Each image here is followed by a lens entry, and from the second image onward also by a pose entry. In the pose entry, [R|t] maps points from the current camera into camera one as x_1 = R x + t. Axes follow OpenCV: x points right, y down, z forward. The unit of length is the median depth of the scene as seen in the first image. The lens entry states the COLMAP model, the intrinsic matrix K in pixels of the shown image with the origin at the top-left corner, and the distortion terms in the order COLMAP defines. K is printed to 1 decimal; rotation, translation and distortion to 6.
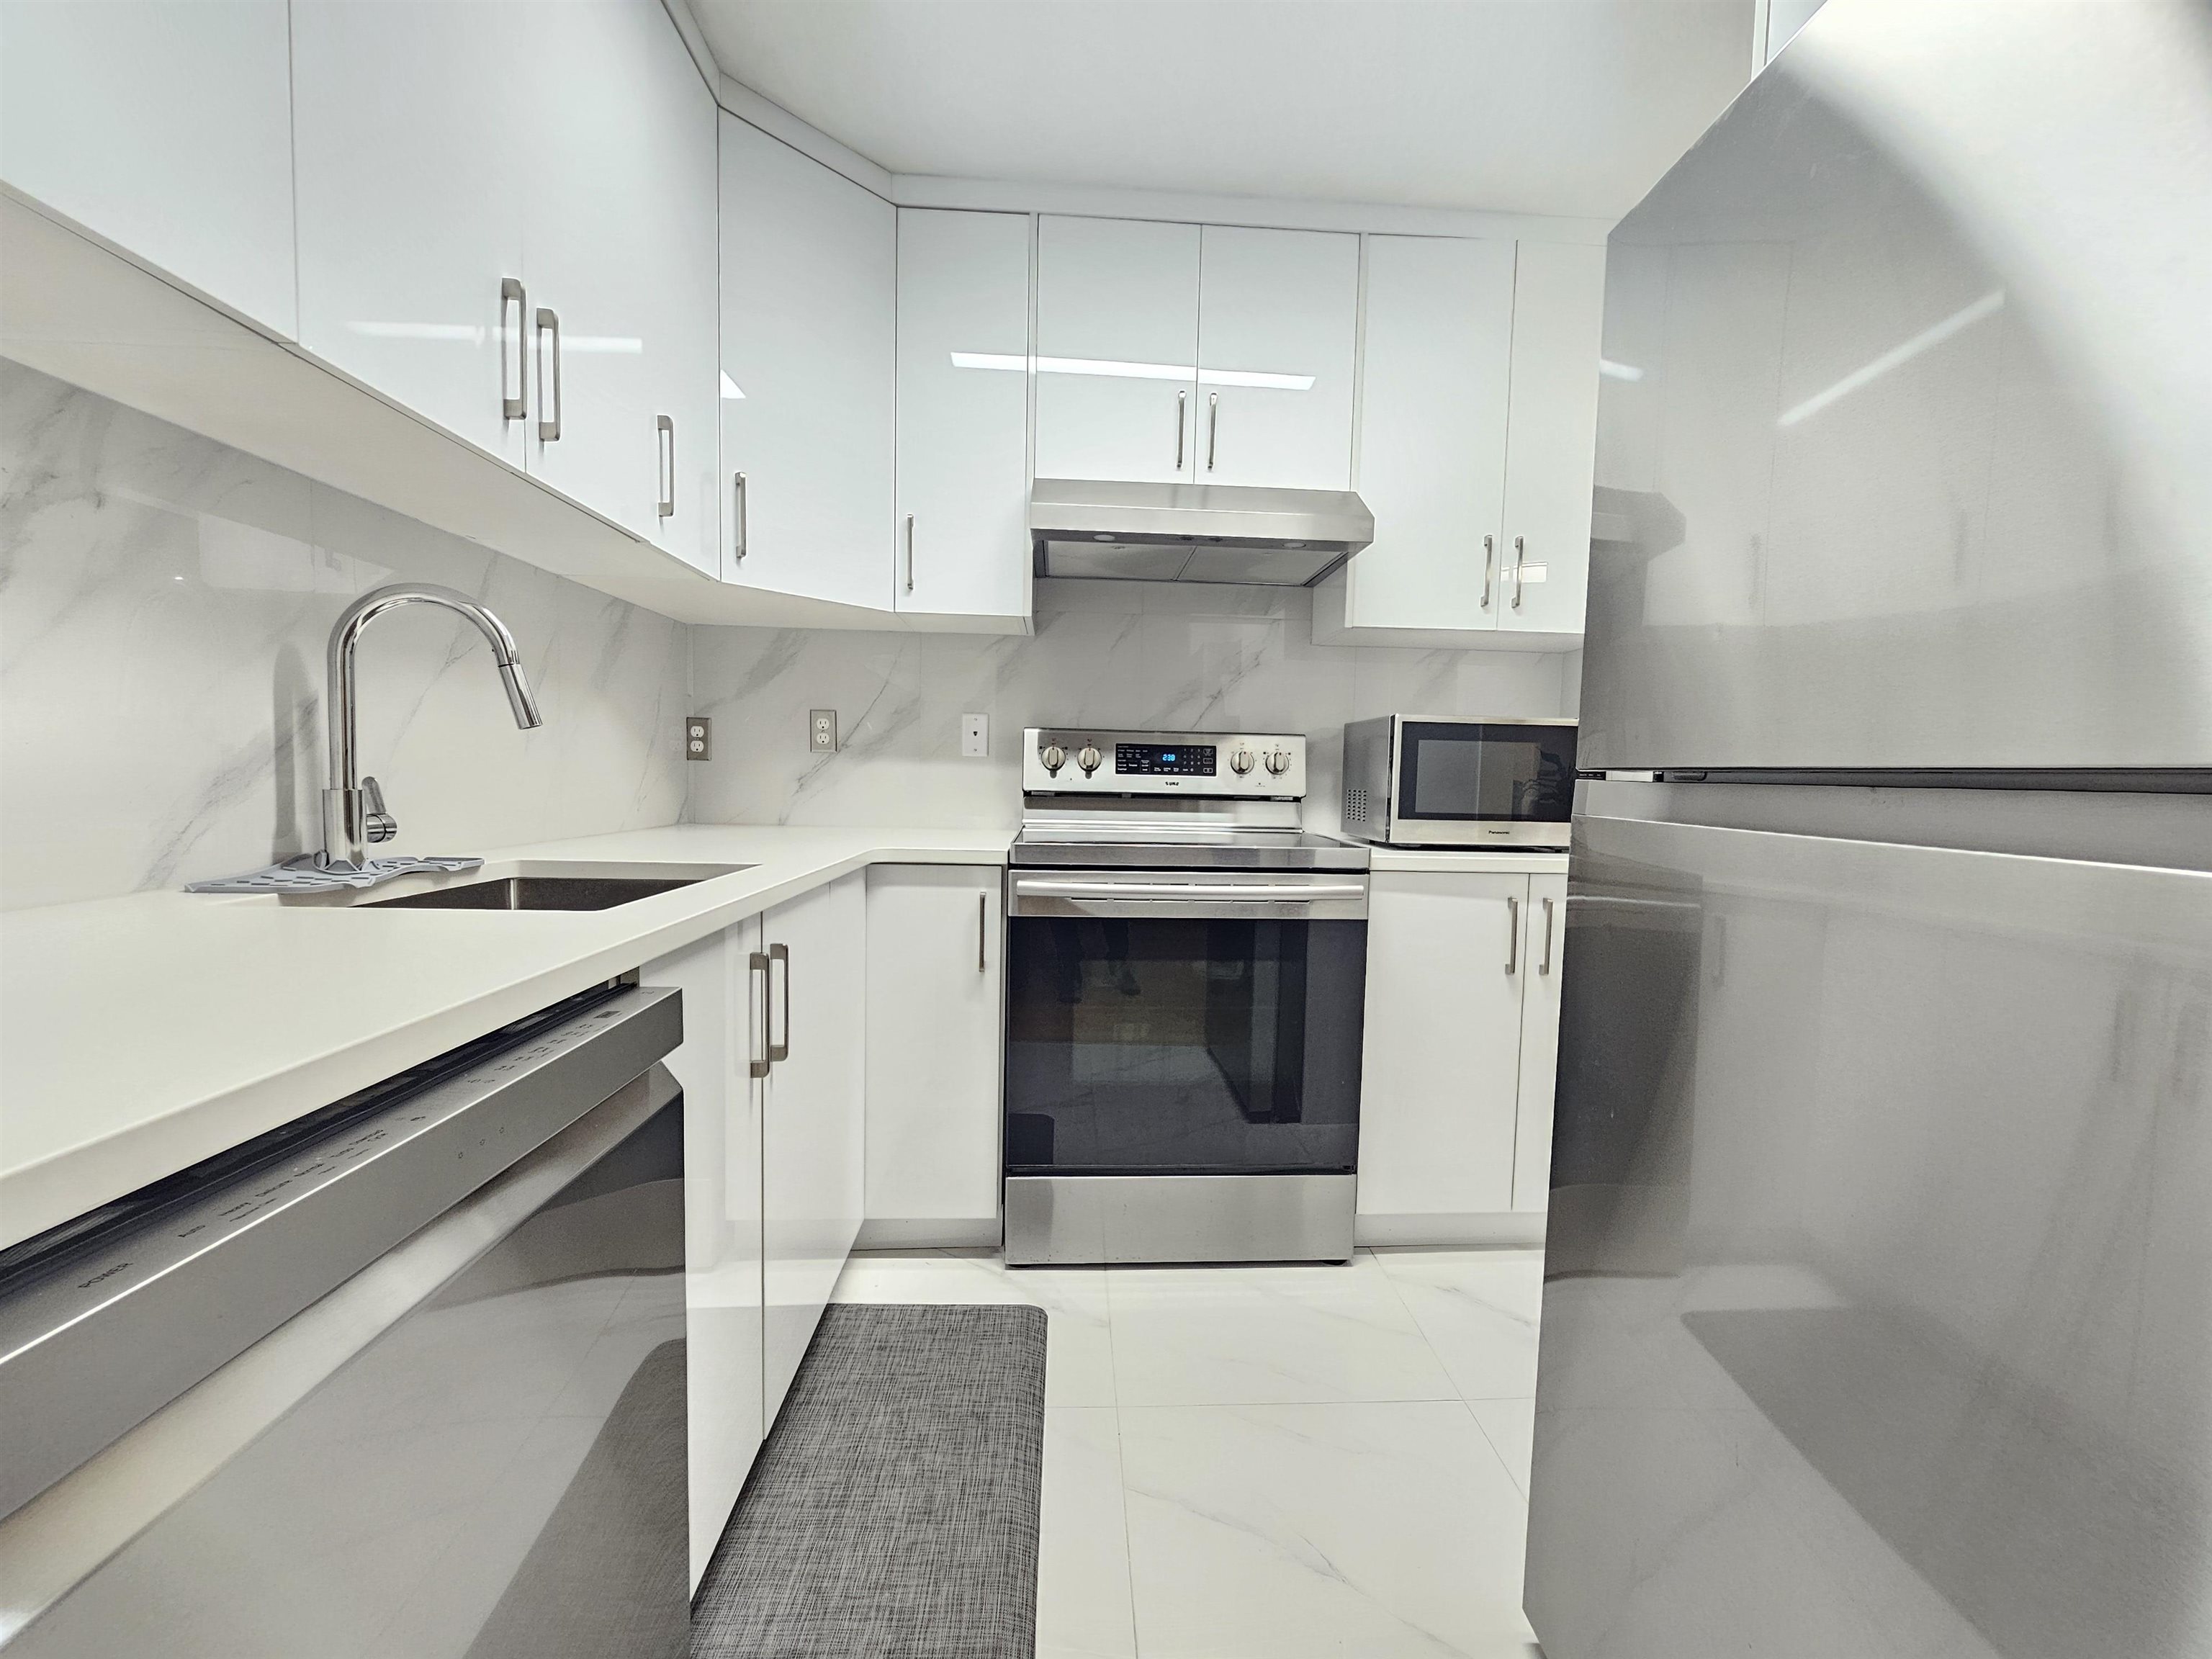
lens RADIAL K [[904.9, 0, 1113.2], [0, 904.9, 837.6], [0, 0, 1]] dist [0.000811, 0.001046]
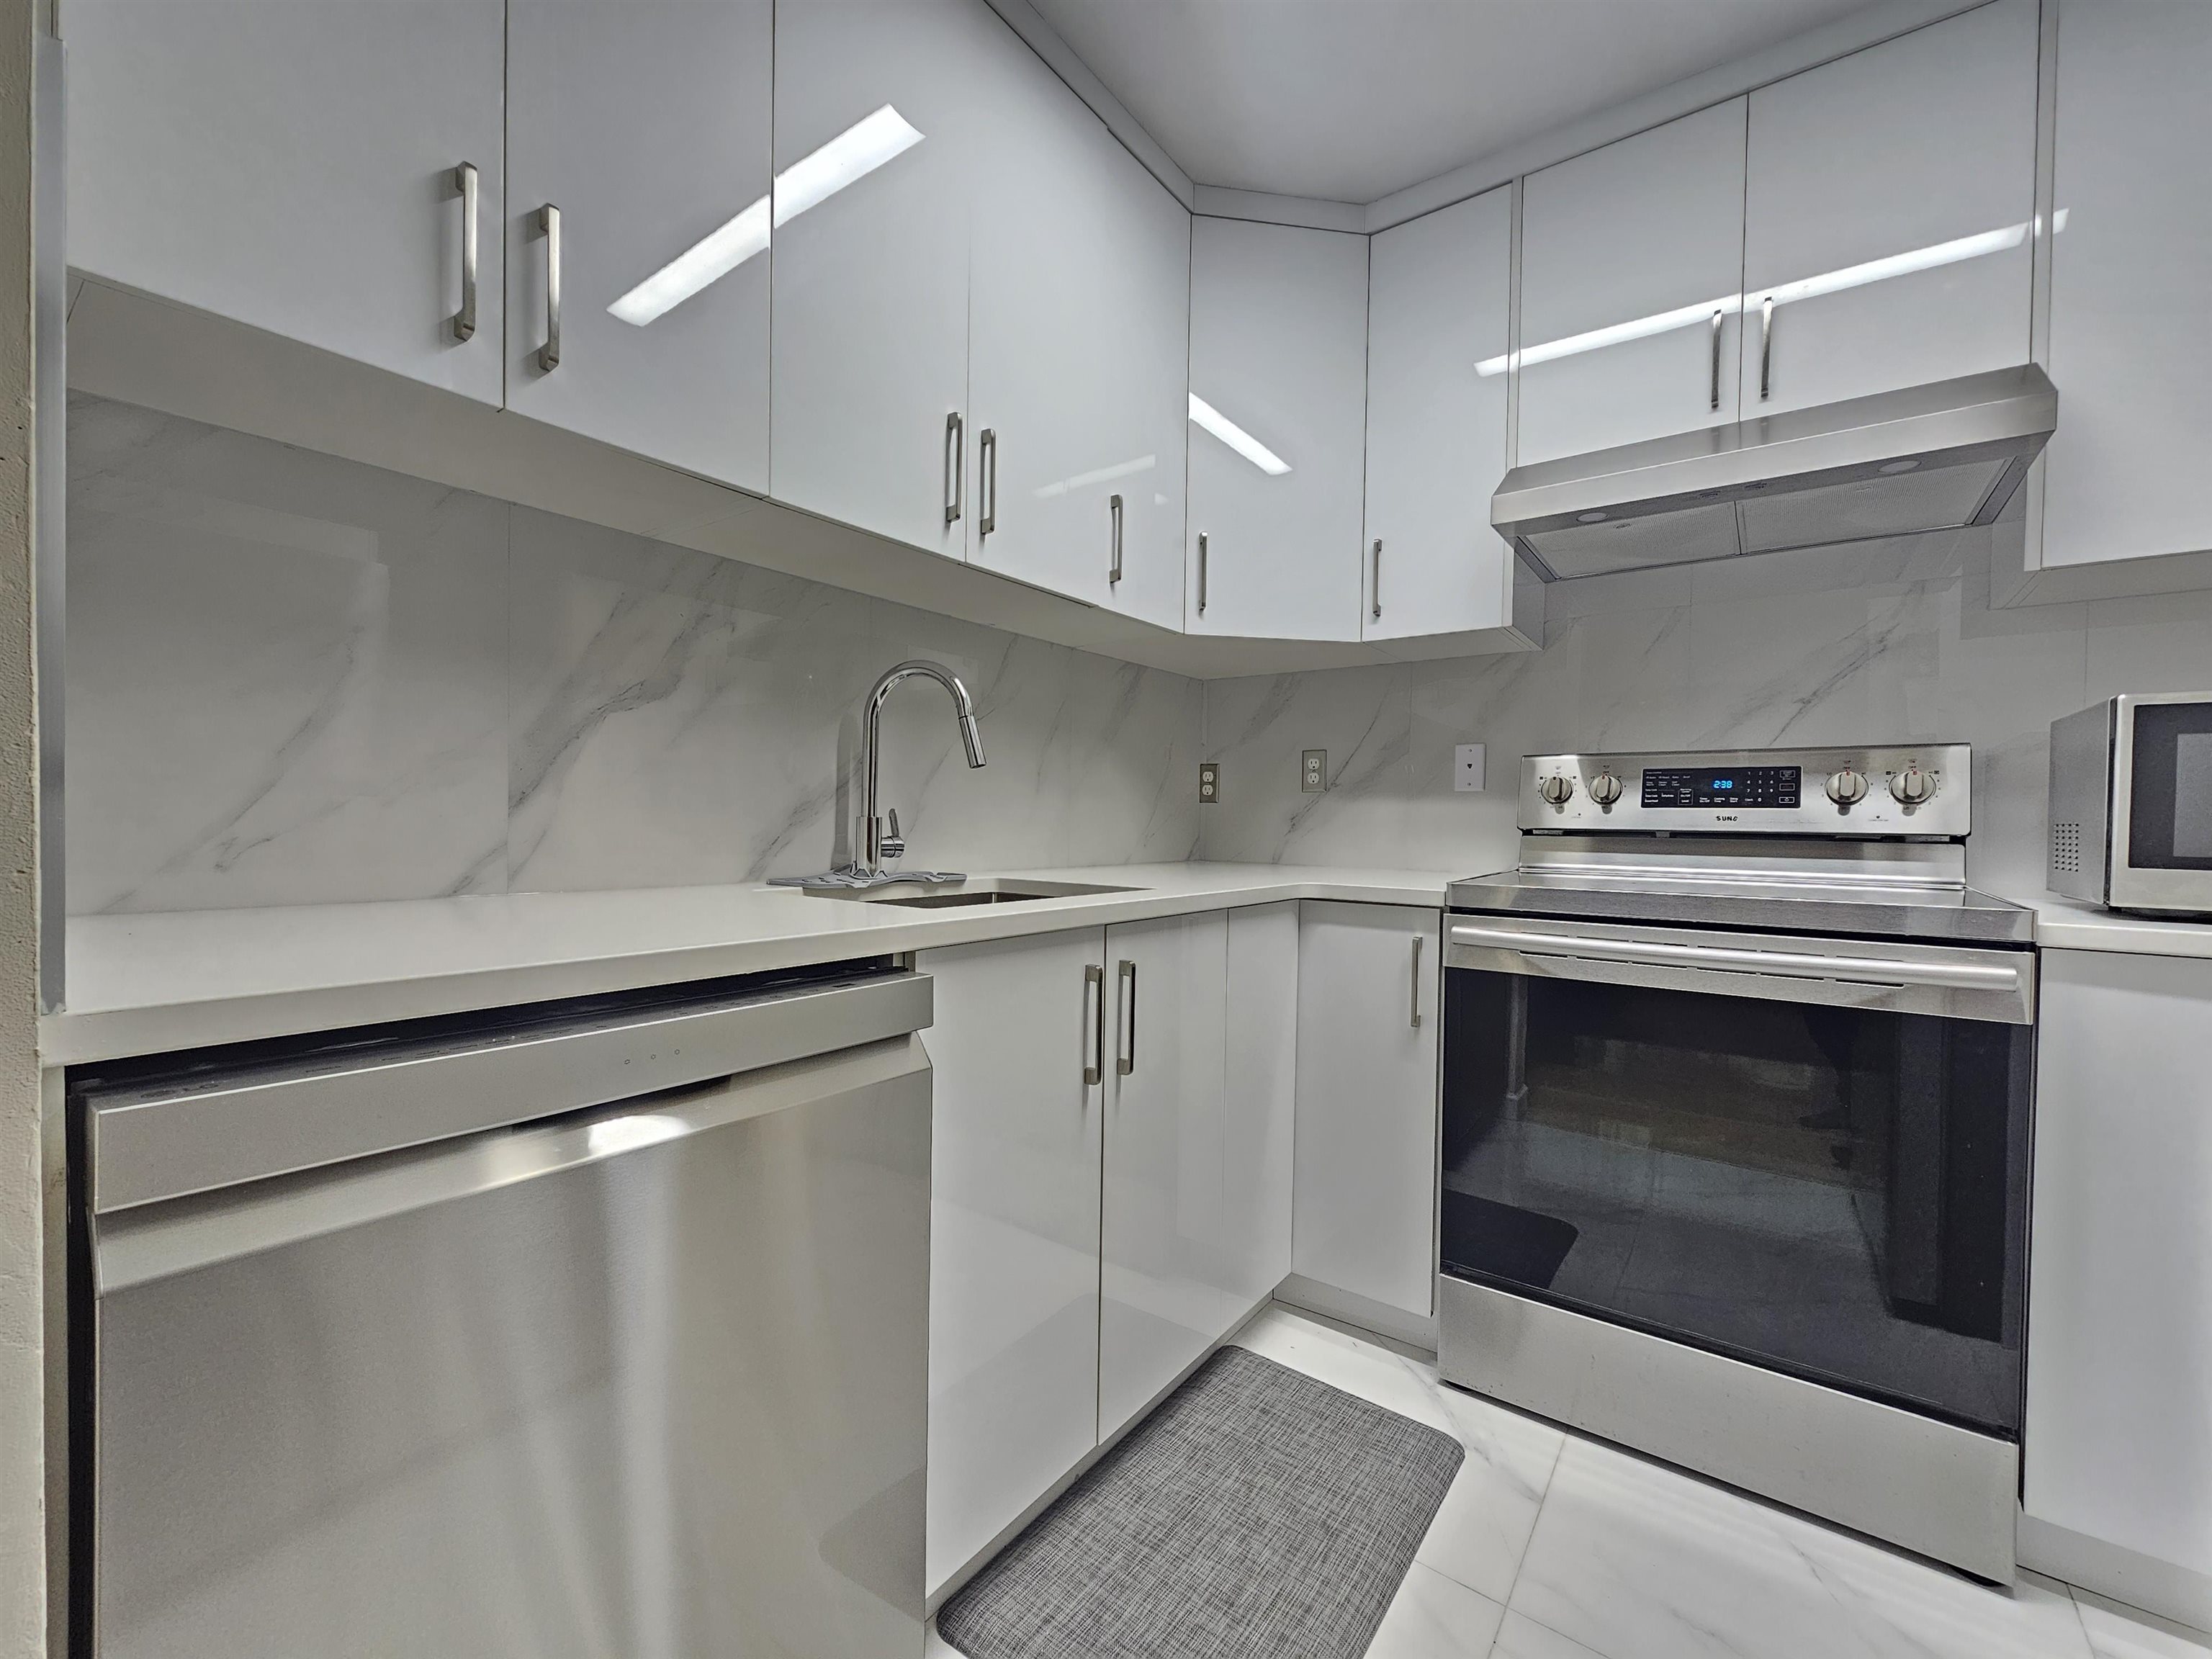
lens RADIAL K [[904.9, 0, 1125.9], [0, 904.9, 838.8], [0, 0, 1]] dist [0.000811, 0.001046]
pose [[0.776405, 0.001465, -0.630233, 0.187249], [-0.040564, 0.998040, -0.047651, 0.017245], [0.628928, 0.062561, 0.774943, 0.118711]]
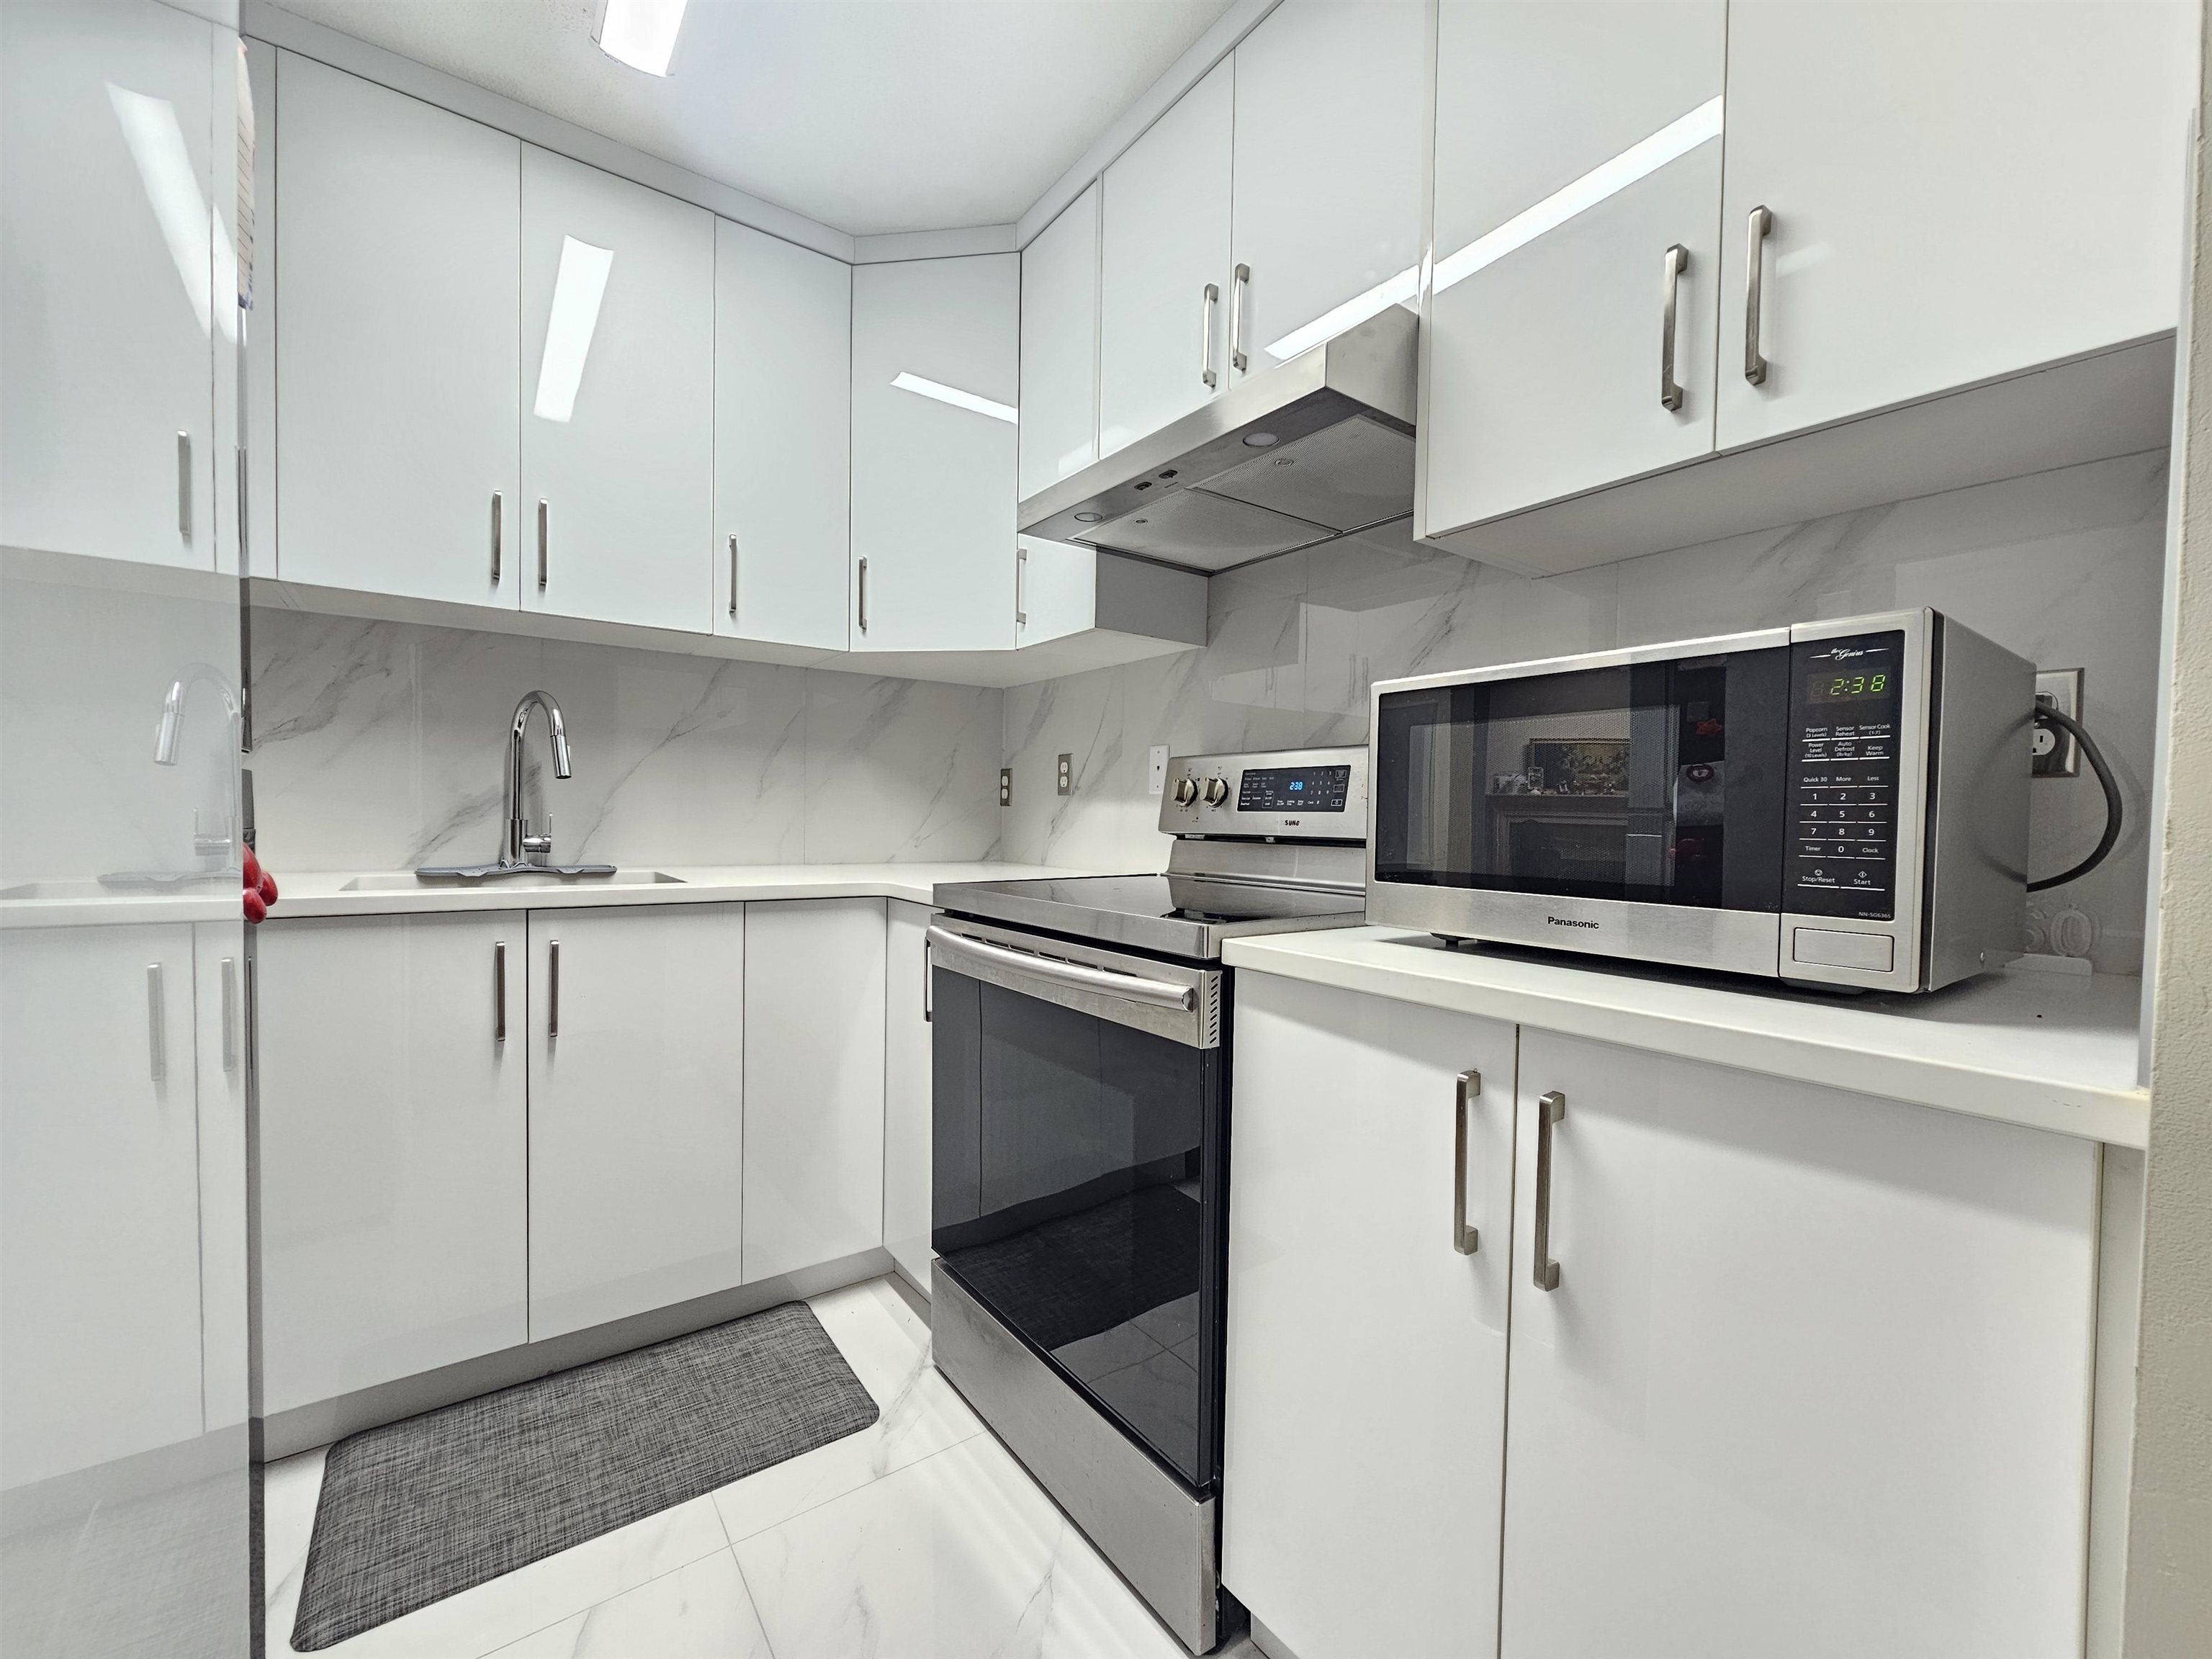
lens RADIAL K [[904.9, 0, 1126.4], [0, 904.9, 842.8], [0, 0, 1]] dist [0.000811, 0.001046]
pose [[0.552314, 0.009503, -0.833582, 0.711323], [-0.062204, 0.997617, -0.029842, -0.018667], [0.831312, 0.068334, 0.551589, 0.622654]]
